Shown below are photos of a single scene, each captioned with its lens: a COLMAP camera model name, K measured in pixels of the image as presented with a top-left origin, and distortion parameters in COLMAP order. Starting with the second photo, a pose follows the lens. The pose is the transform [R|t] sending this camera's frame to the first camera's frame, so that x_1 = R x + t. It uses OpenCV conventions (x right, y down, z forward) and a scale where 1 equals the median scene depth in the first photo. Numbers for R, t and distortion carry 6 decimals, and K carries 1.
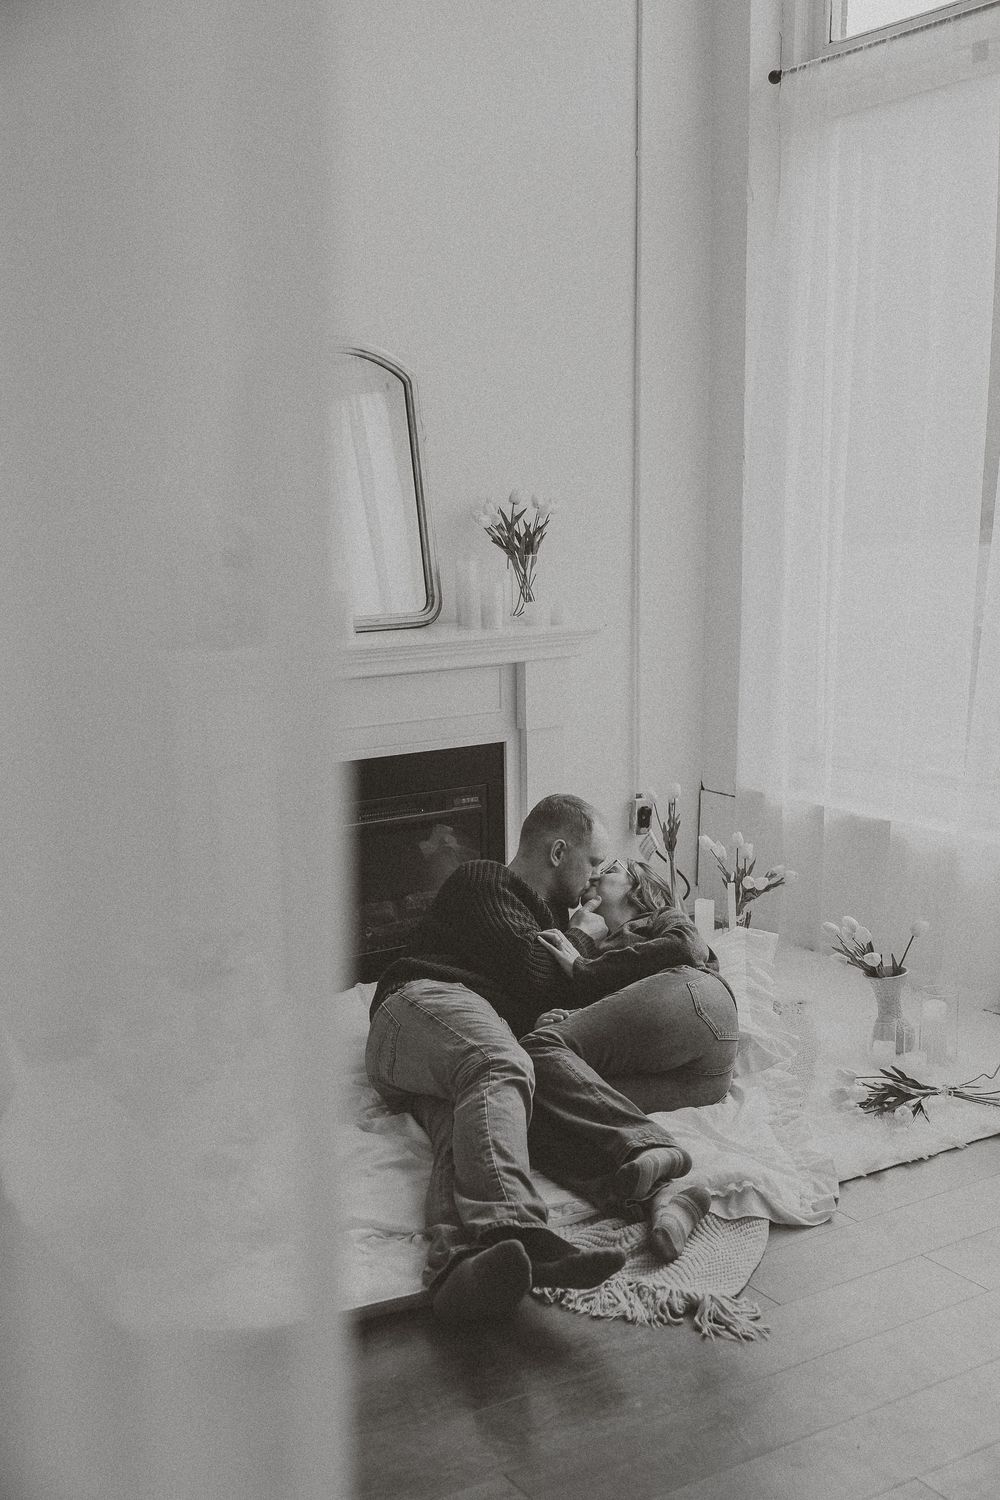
lens RADIAL K [[1646.7, 0, 500.0], [0, 1646.7, 750.0], [0, 0, 1]] dist [-0.007925, -0.008538]
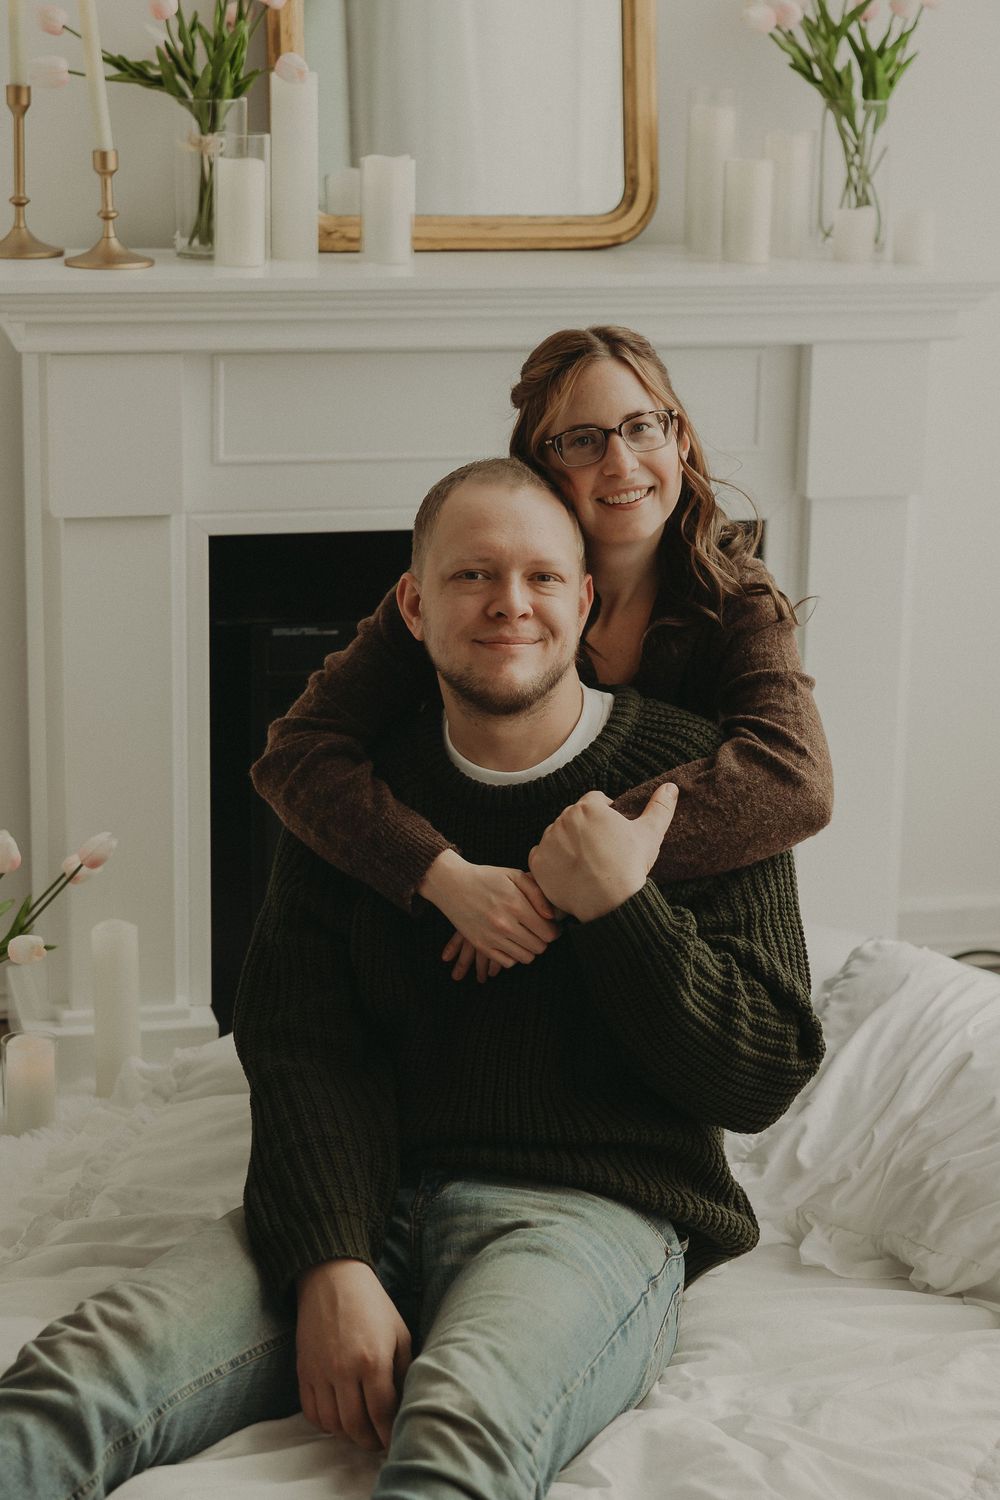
lens RADIAL K [[3155.0, 0, 523.5], [0, 3155.0, 699.8], [0, 0, 1]] dist [0.018359, 0.318233]
pose [[0.946661, 0.110043, -0.302859, 0.206424], [-0.088663, 0.992555, 0.083501, -0.022260], [0.309793, -0.052195, 0.949370, 0.164367]]
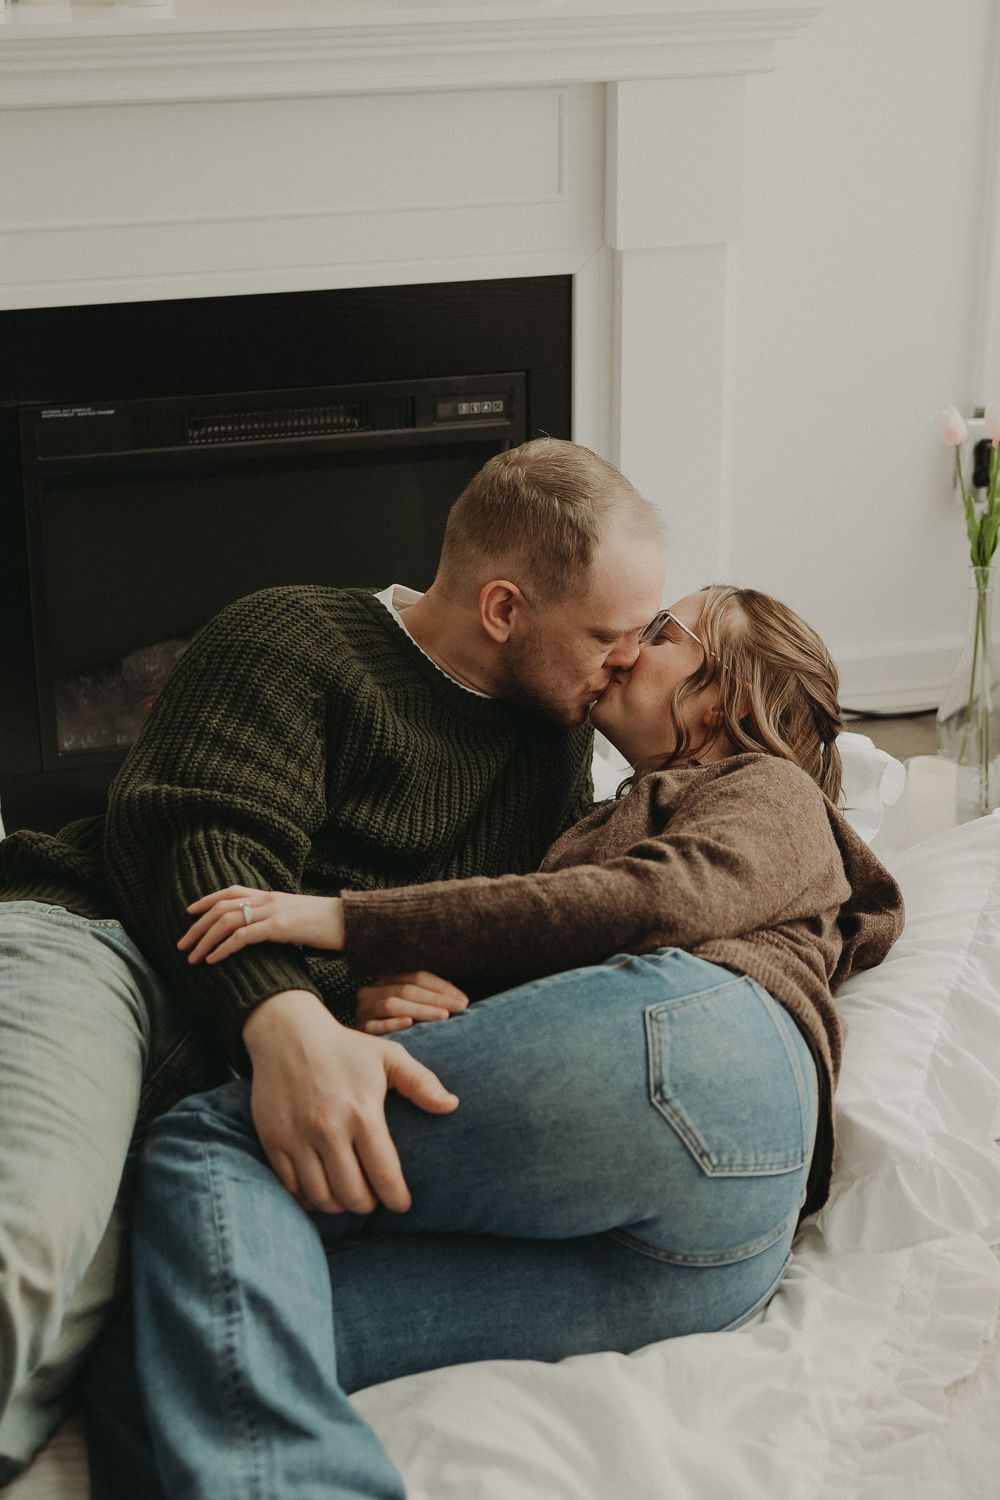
lens RADIAL K [[2659.0, 0, 500.8], [0, 2659.0, 635.5], [0, 0, 1]] dist [0.051194, -0.000811]
pose [[0.955213, 0.108034, -0.275495, 0.181042], [-0.059769, 0.982225, 0.177939, -0.034007], [0.289822, -0.153504, 0.944690, 0.346627]]
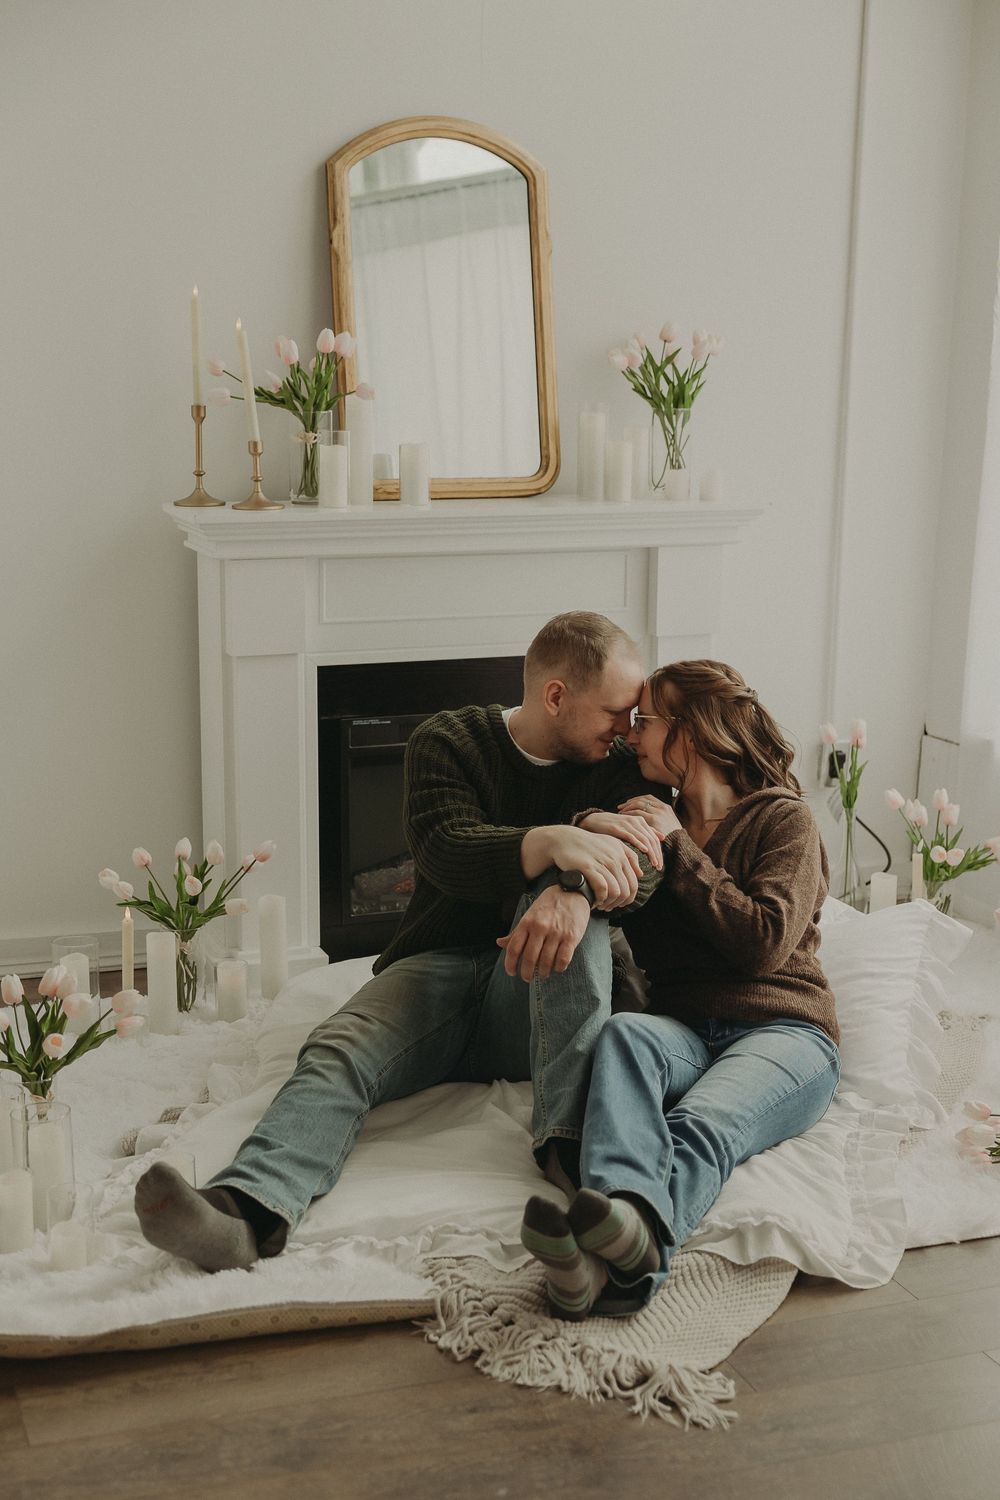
lens RADIAL K [[2062.3, 0, 502.5], [0, 2062.3, 757.4], [0, 0, 1]] dist [0.009244, 0.027008]
pose [[0.979108, 0.063578, -0.193147, 0.134451], [-0.058257, 0.997752, 0.033113, 0.016523], [0.194818, -0.021169, 0.980611, 0.040429]]
